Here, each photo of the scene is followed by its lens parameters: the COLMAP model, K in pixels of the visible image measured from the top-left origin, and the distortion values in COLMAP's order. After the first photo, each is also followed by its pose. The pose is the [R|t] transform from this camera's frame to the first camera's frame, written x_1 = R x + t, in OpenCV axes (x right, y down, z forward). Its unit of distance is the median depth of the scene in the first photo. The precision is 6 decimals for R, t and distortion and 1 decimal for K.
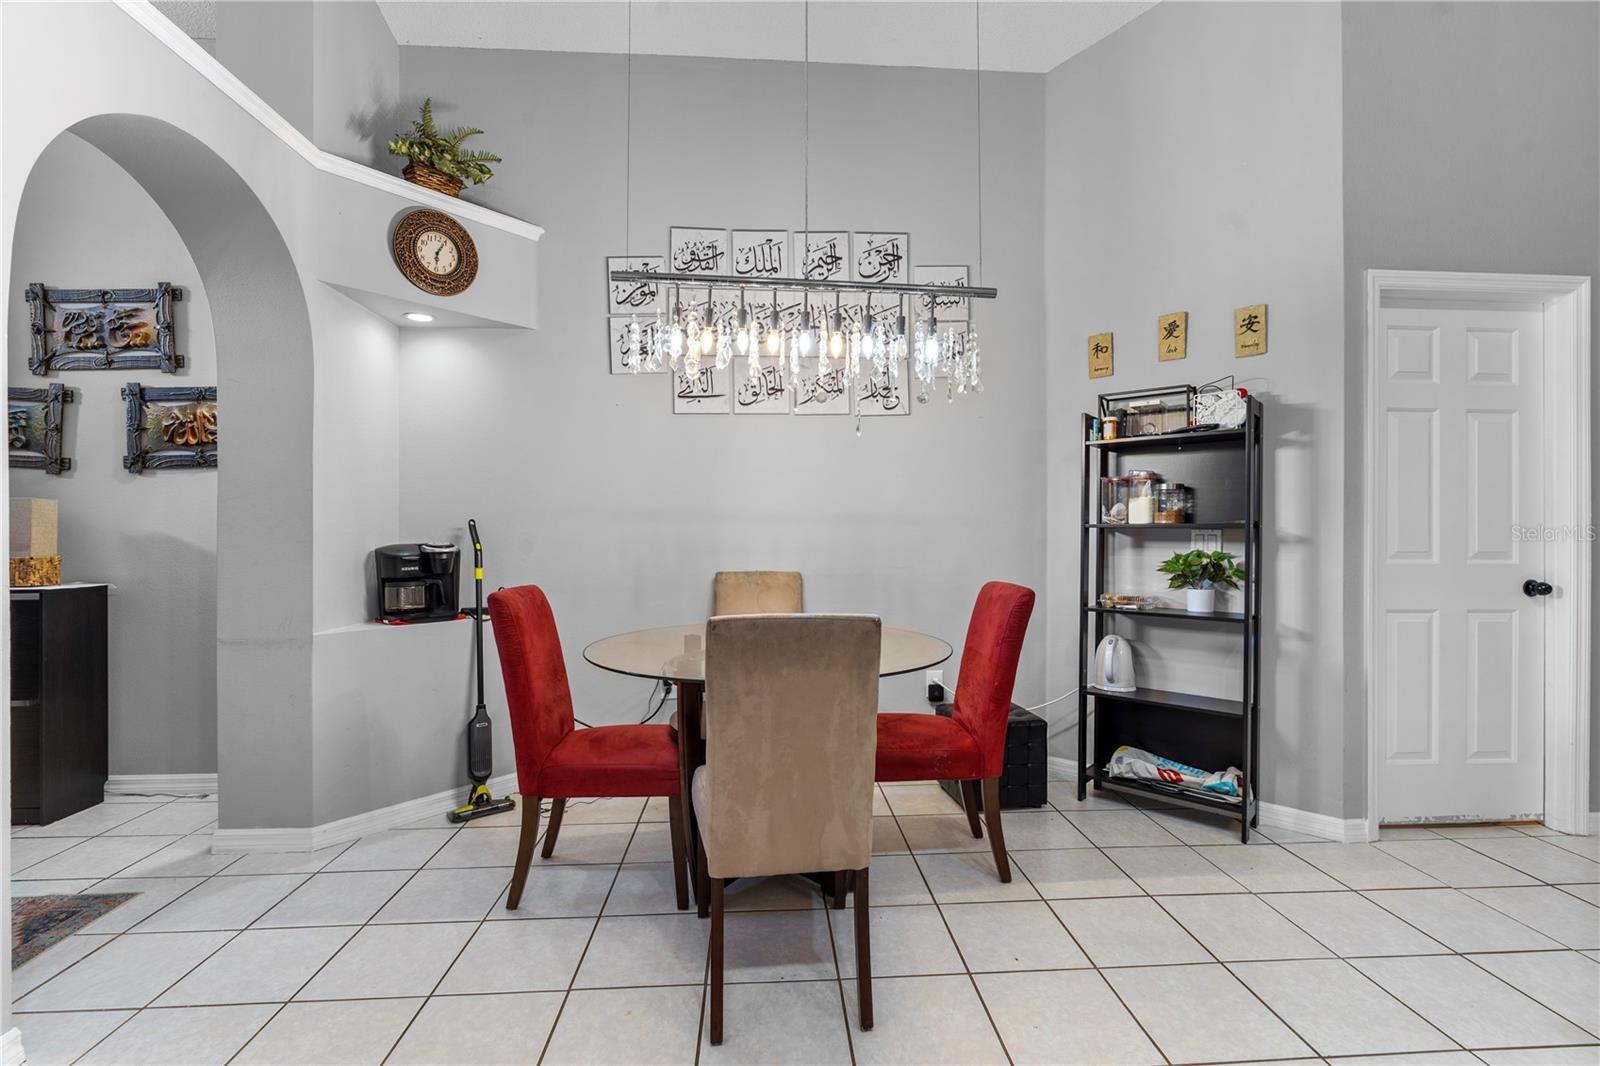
lens RADIAL K [[720.9, 0, 802.1], [0, 720.9, 531.2], [0, 0, 1]] dist [-0.001291, -0.000676]
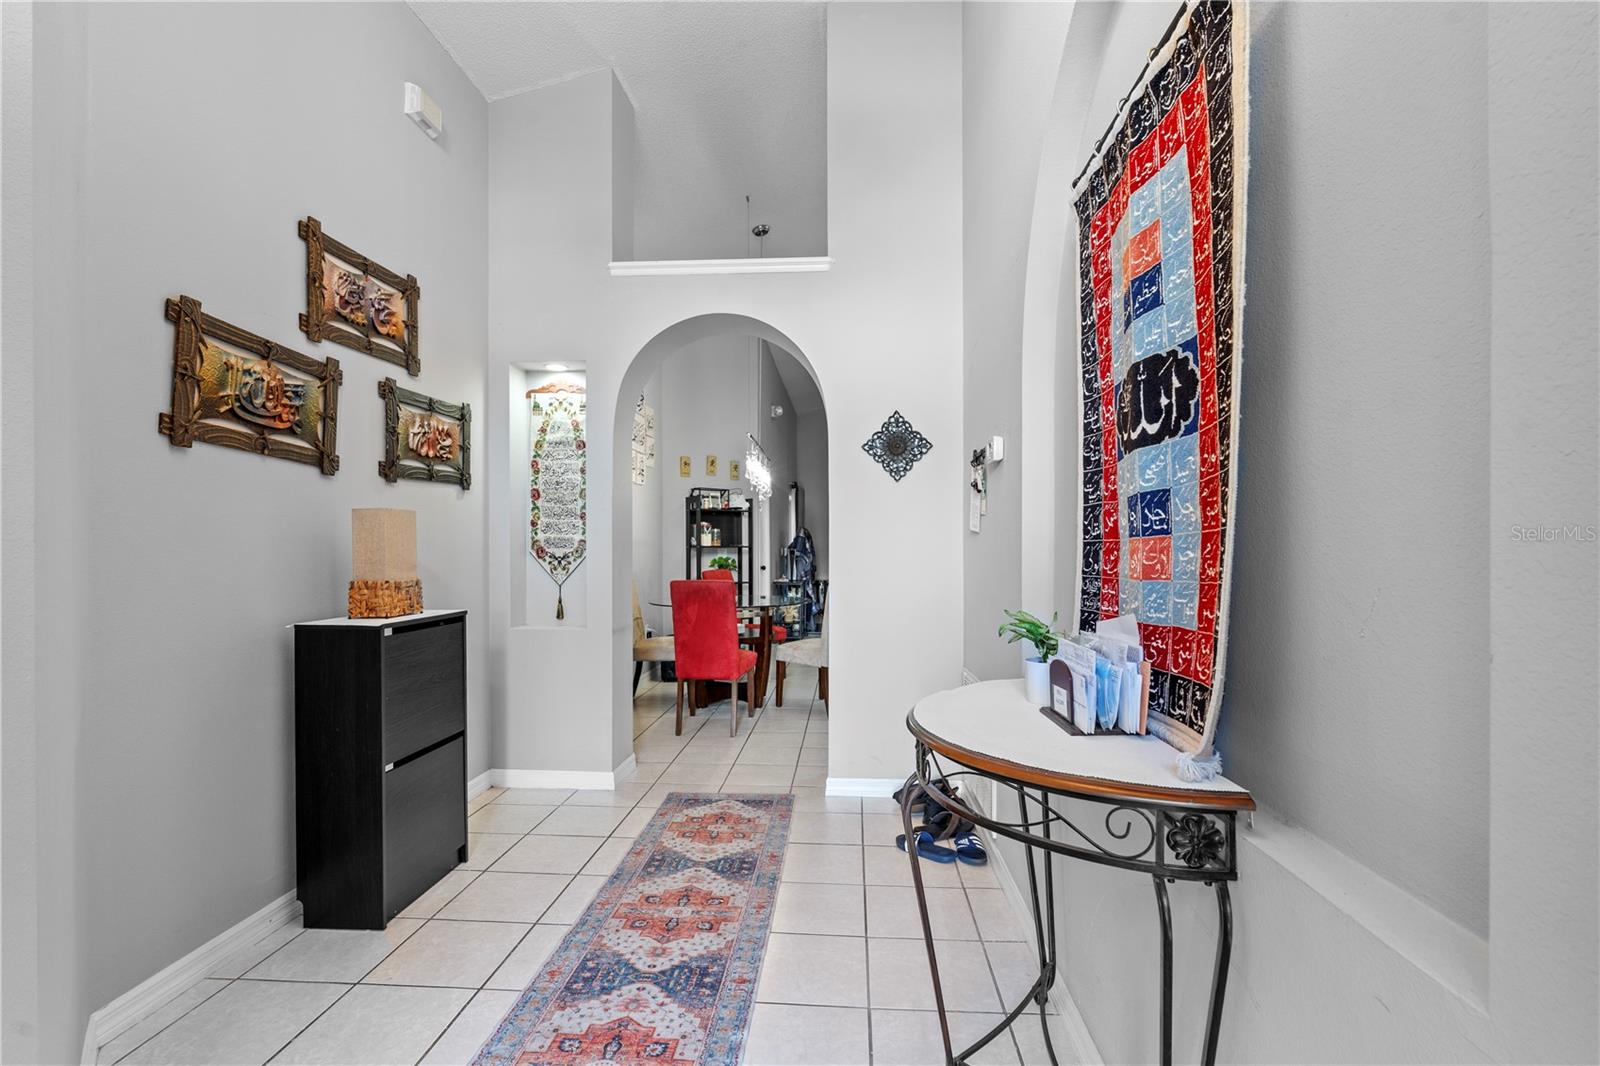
lens RADIAL K [[720.9, 0, 802.2], [0, 720.9, 544.8], [0, 0, 1]] dist [-0.001291, -0.000676]
pose [[0.131739, 0.006195, 0.991265, -1.727928], [-0.007153, 0.999960, -0.005299, -0.003073], [-0.991259, -0.006393, 0.131778, 0.387694]]
